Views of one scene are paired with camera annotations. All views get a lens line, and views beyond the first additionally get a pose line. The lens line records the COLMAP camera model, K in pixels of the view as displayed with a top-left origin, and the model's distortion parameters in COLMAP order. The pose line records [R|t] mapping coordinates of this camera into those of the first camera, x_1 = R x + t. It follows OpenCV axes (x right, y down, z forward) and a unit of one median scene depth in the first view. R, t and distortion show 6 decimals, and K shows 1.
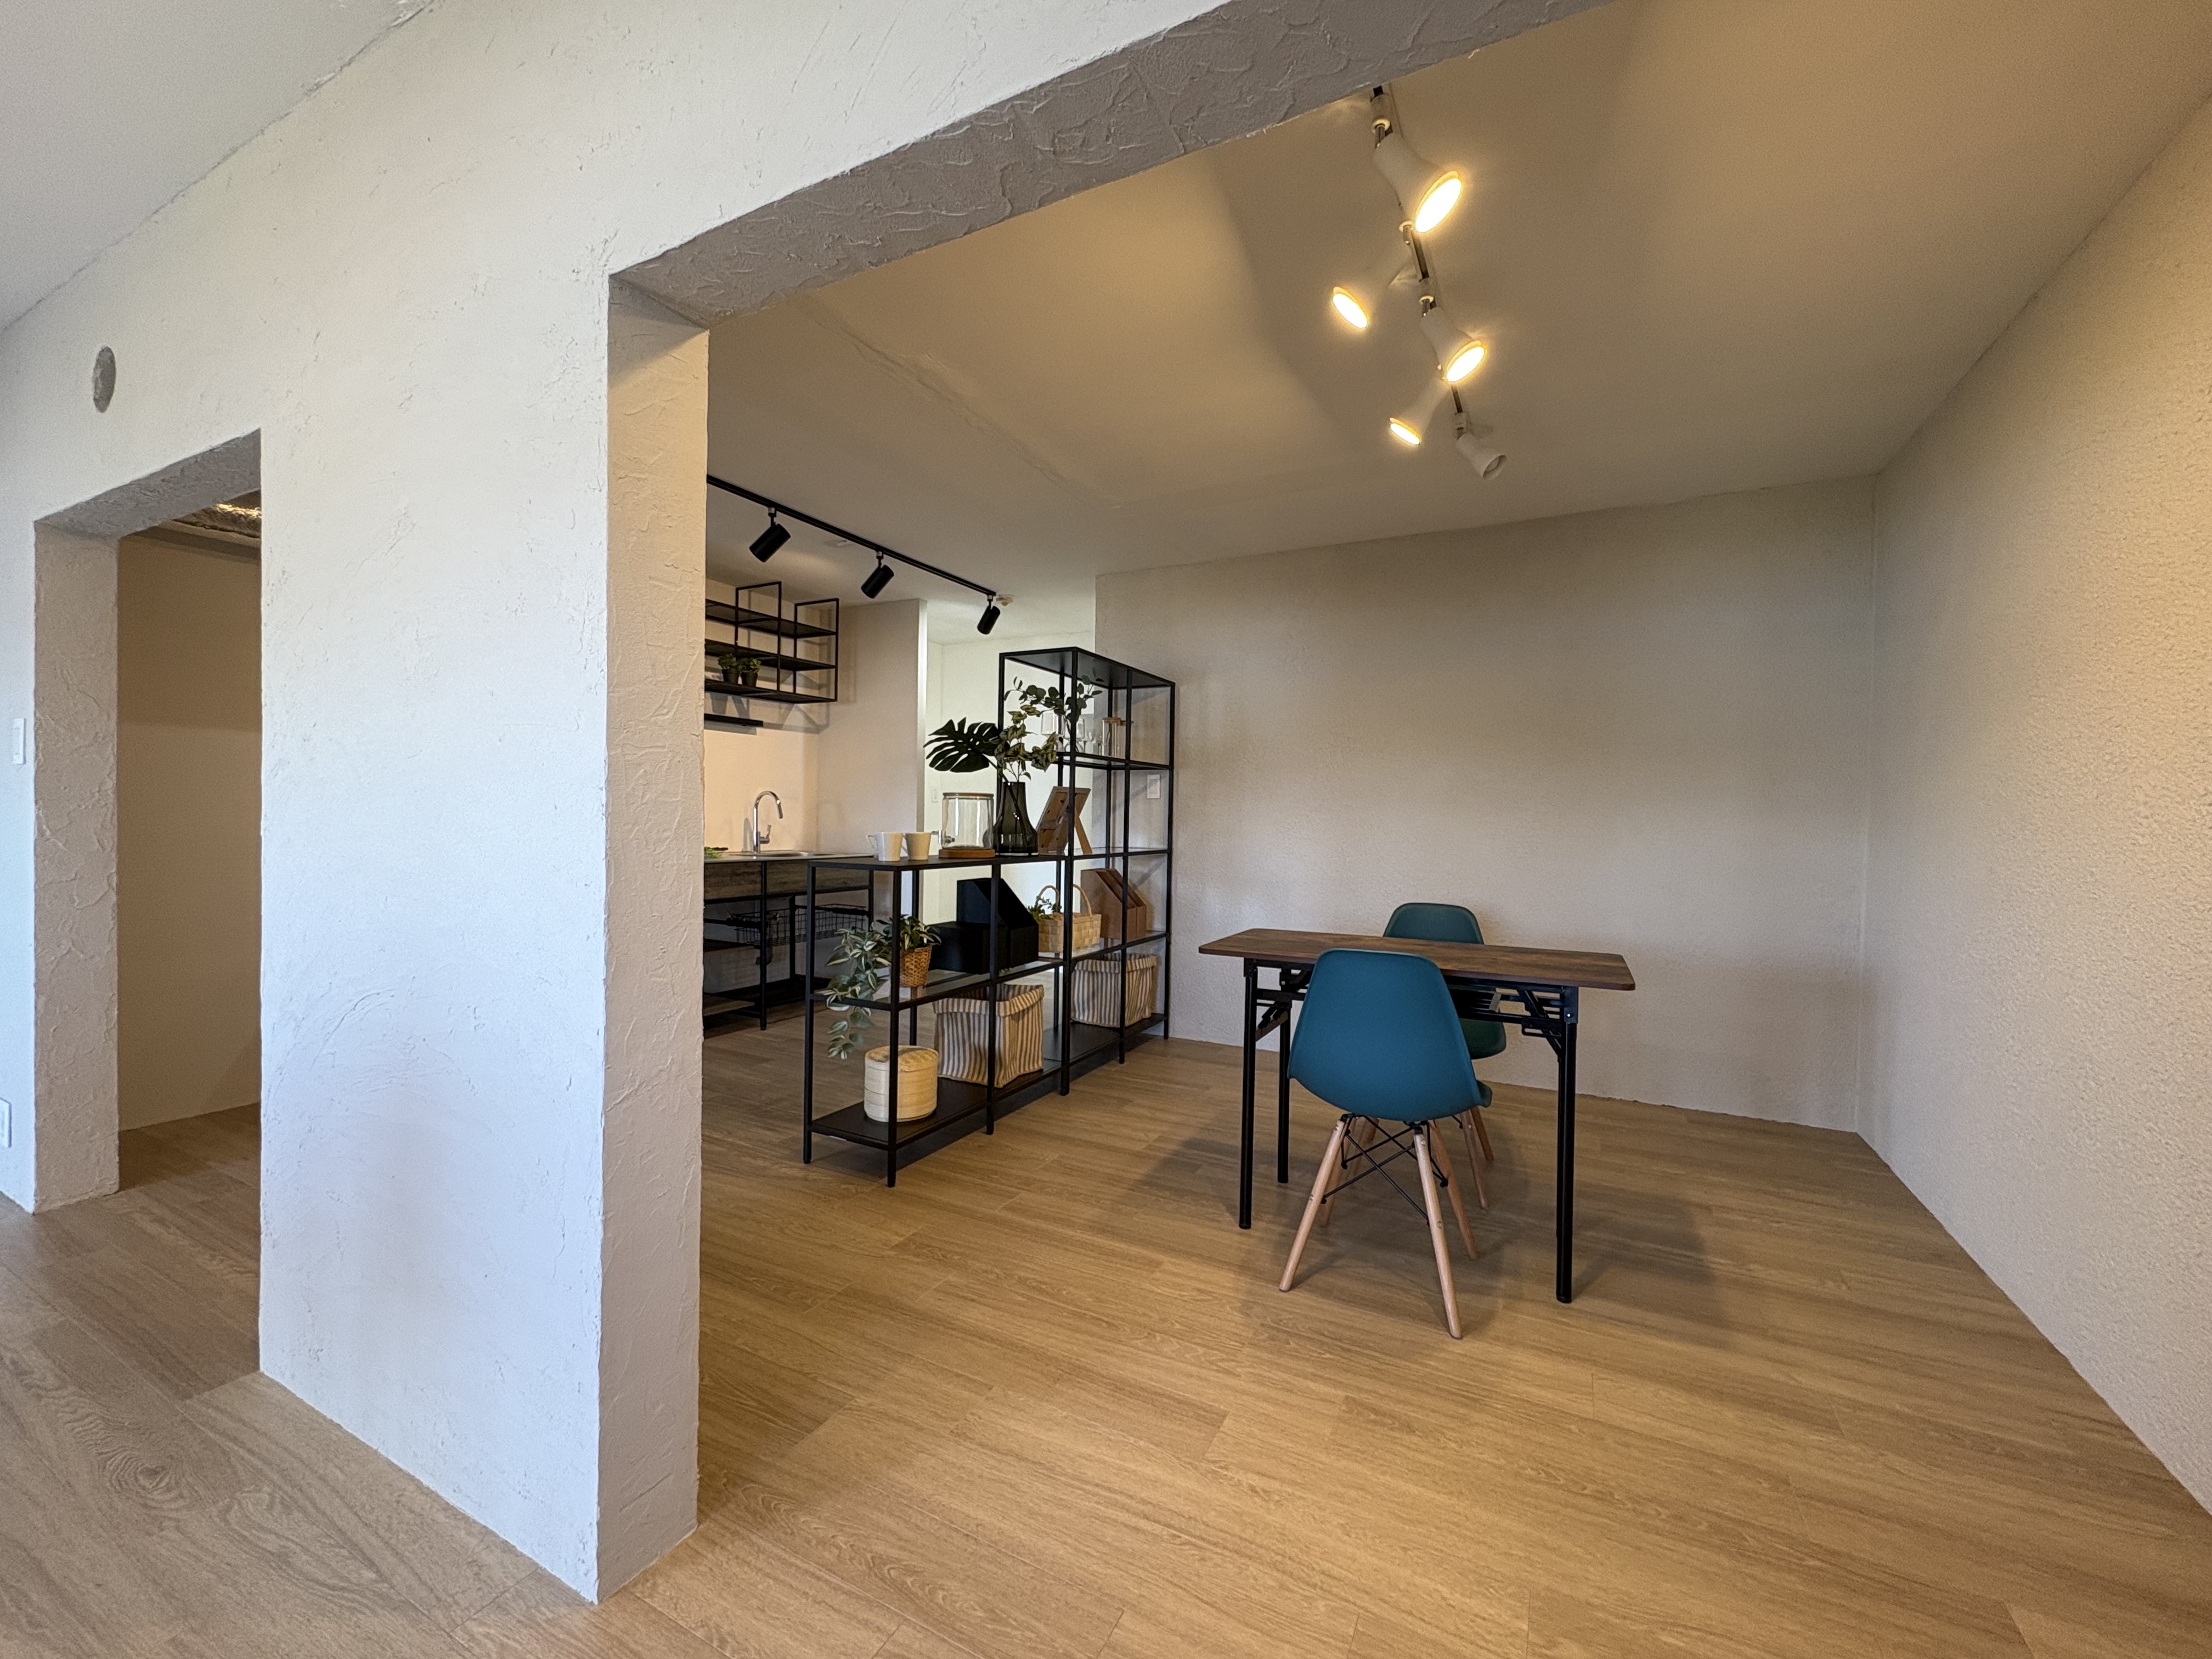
lens RADIAL K [[887.0, 0, 1106.0], [0, 887.0, 829.5], [0, 0, 1]] dist [-0.000178, 0.000033]
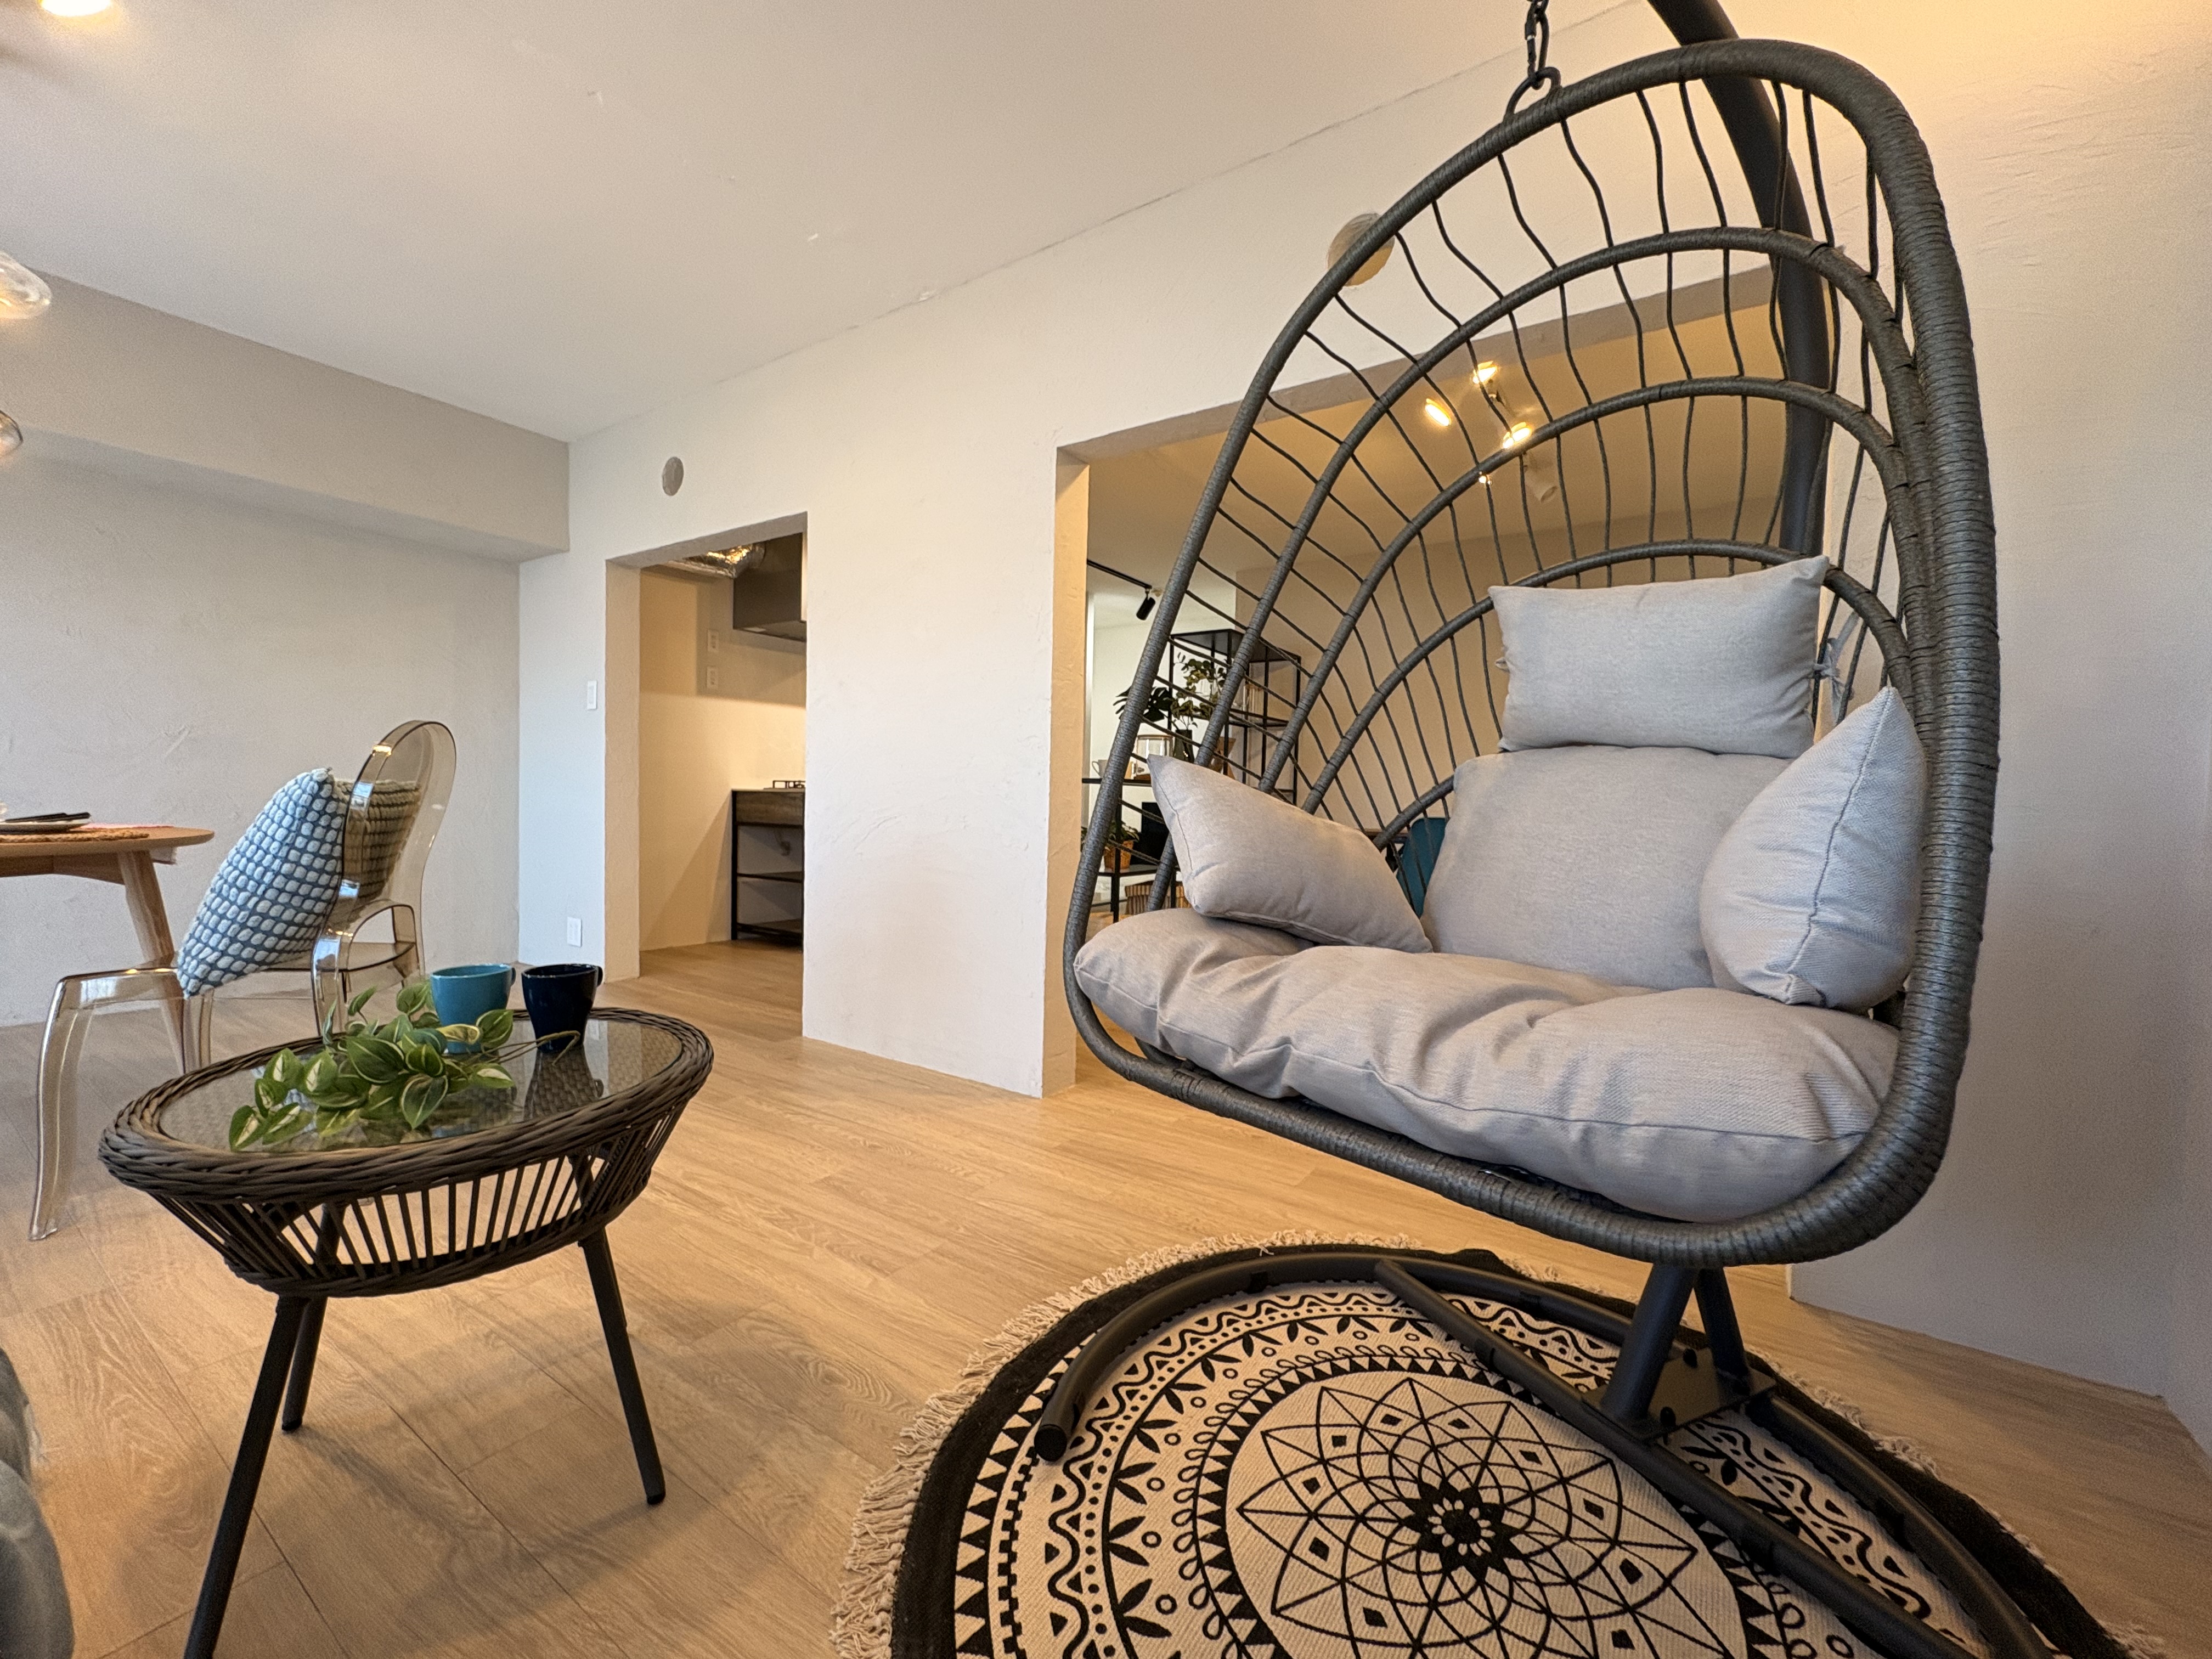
lens RADIAL K [[887.0, 0, 1106.0], [0, 887.0, 829.5], [0, 0, 1]] dist [-0.000178, 0.000033]
pose [[0.993856, 0.010730, -0.110163, -0.071574], [-0.009005, 0.999829, 0.016146, 0.077109], [0.110318, -0.015055, 0.993782, -0.354946]]
